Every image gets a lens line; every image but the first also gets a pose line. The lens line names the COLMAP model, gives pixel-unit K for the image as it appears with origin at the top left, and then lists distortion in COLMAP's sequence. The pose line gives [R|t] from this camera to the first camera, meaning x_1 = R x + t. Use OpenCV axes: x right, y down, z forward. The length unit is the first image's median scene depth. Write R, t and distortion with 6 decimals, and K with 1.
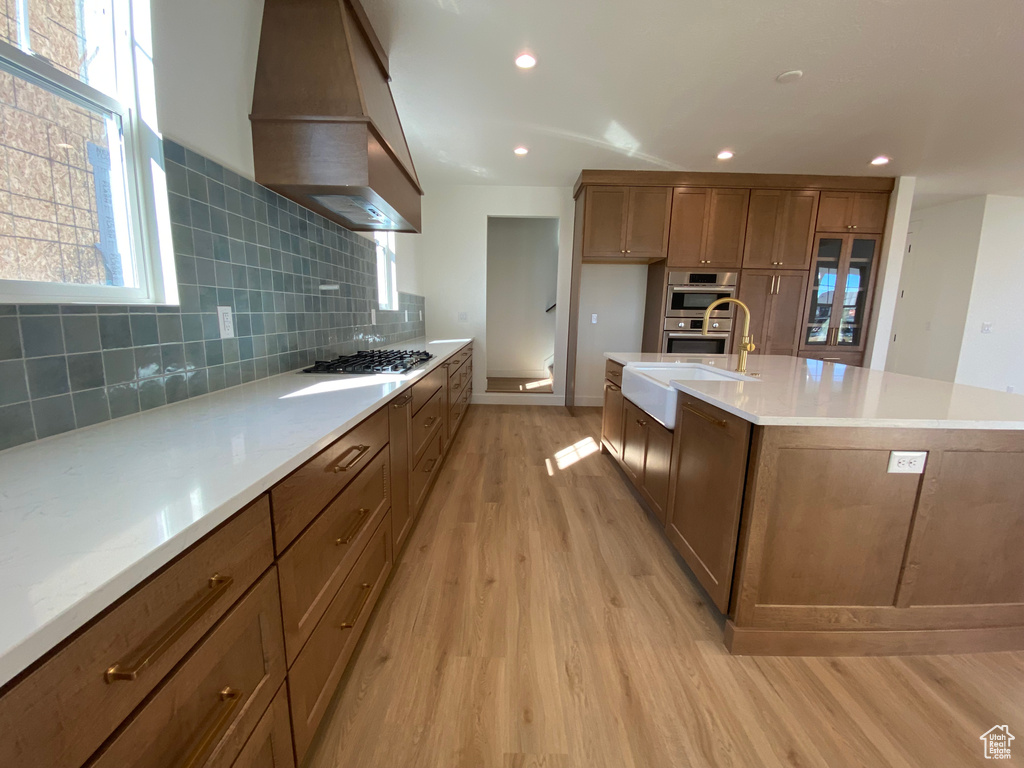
lens RADIAL K [[413.5, 0, 511.2], [0, 413.5, 386.3], [0, 0, 1]] dist [0.024167, -0.025418]
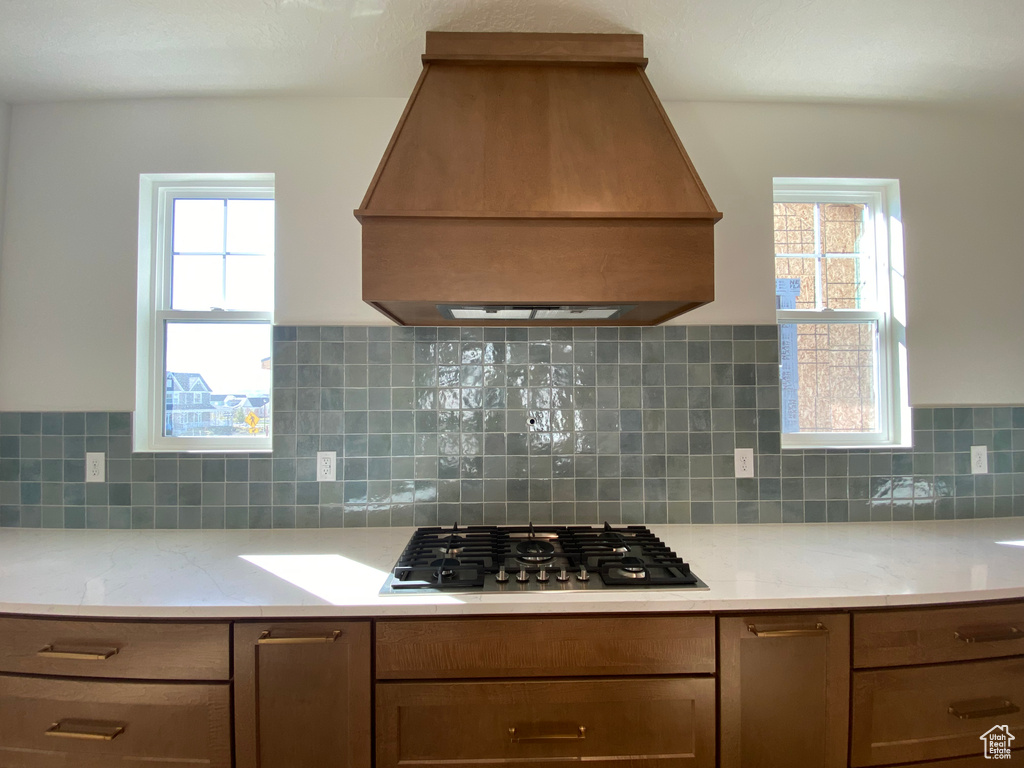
lens RADIAL K [[414.6, 0, 504.3], [0, 414.6, 383.6], [0, 0, 1]] dist [0.027549, -0.024642]
pose [[0.019542, -0.046671, -0.998719, 0.265217], [-0.171333, 0.983977, -0.049335, -0.252252], [0.985019, 0.172078, 0.011233, 0.907741]]
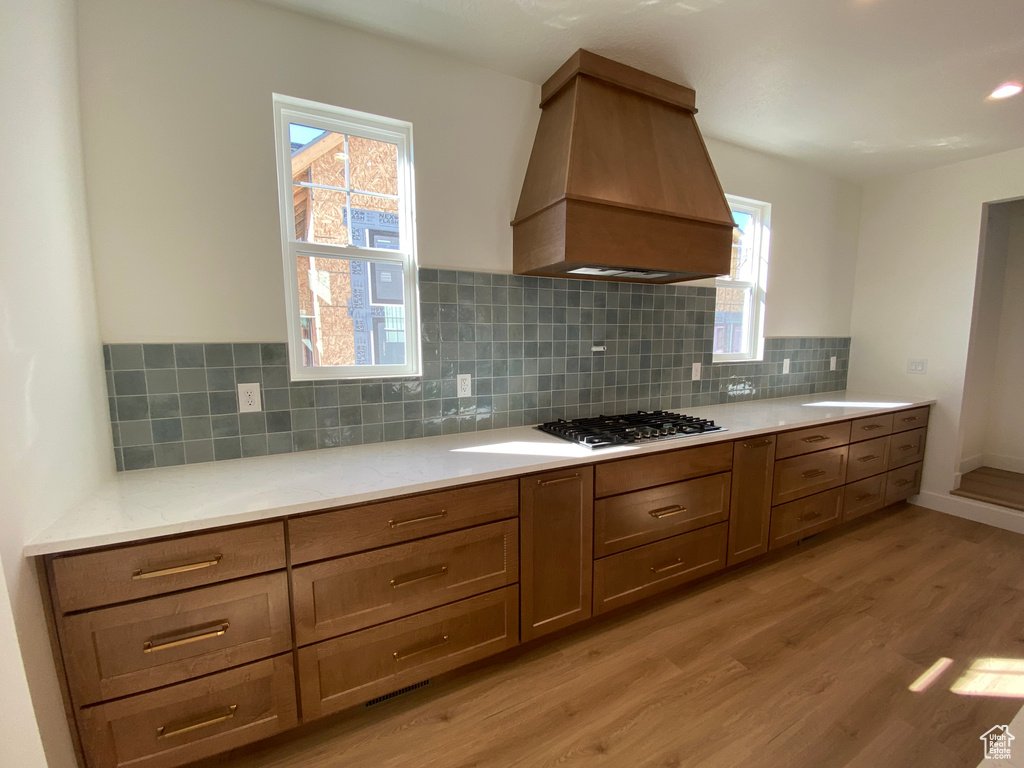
lens RADIAL K [[414.6, 0, 504.3], [0, 414.6, 383.6], [0, 0, 1]] dist [0.027549, -0.024642]
pose [[0.443138, 0.081003, -0.892786, 0.375974], [-0.145820, 0.989159, 0.017369, -0.131112], [0.884514, 0.122489, 0.450146, 0.326830]]
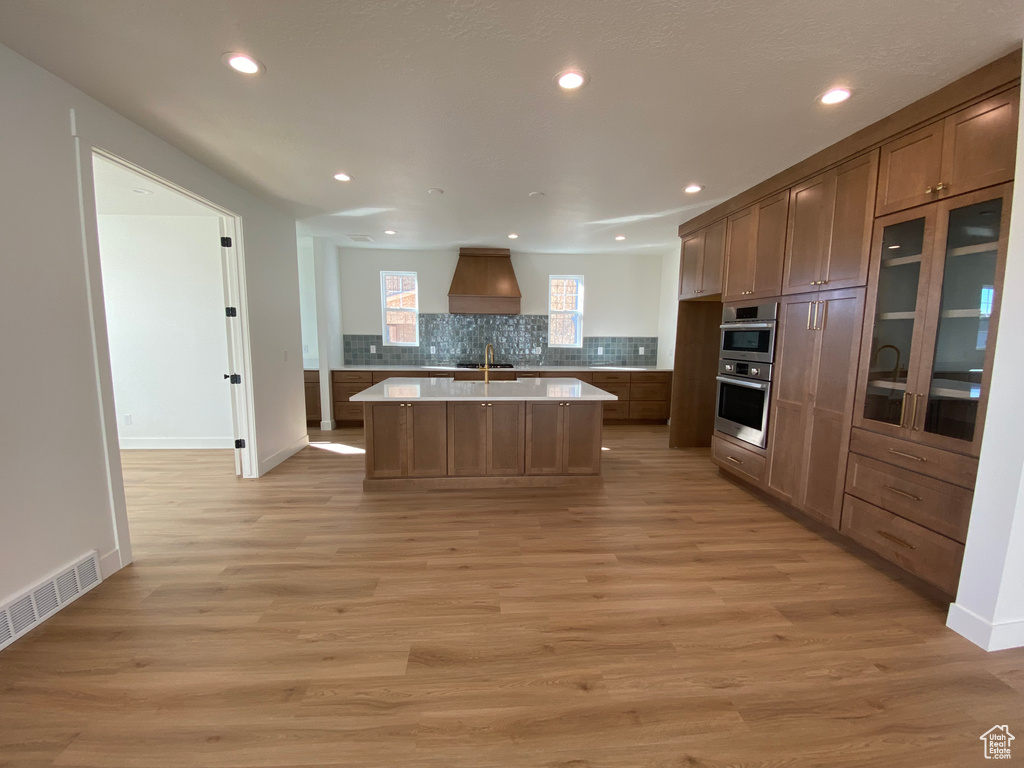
lens RADIAL K [[413.5, 0, 511.2], [0, 413.5, 386.3], [0, 0, 1]] dist [0.024167, -0.025418]
pose [[0.081421, 0.105257, -0.991106, 2.334211], [-0.183000, 0.979081, 0.088946, -0.202029], [0.979736, 0.174130, 0.098980, 0.924935]]
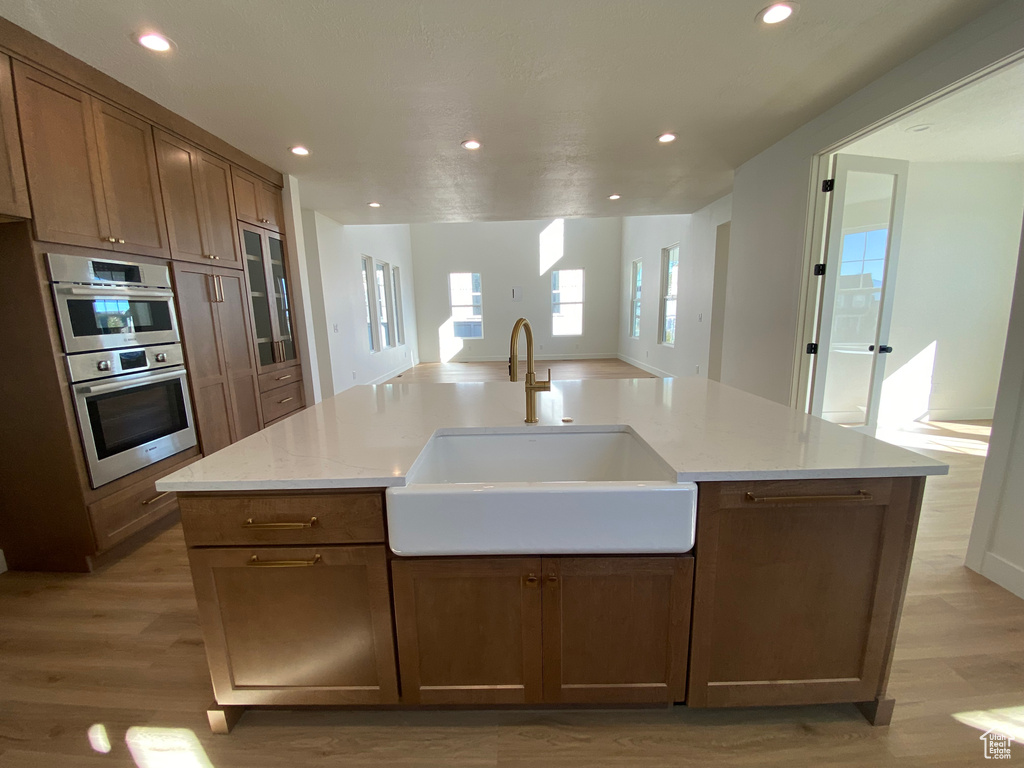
lens RADIAL K [[414.6, 0, 504.3], [0, 414.6, 383.6], [0, 0, 1]] dist [0.027549, -0.024642]
pose [[0.016762, -0.193542, 0.980949, -0.116927], [0.207060, 0.960491, 0.185967, -0.232287], [-0.978185, 0.199998, 0.056174, 0.994672]]
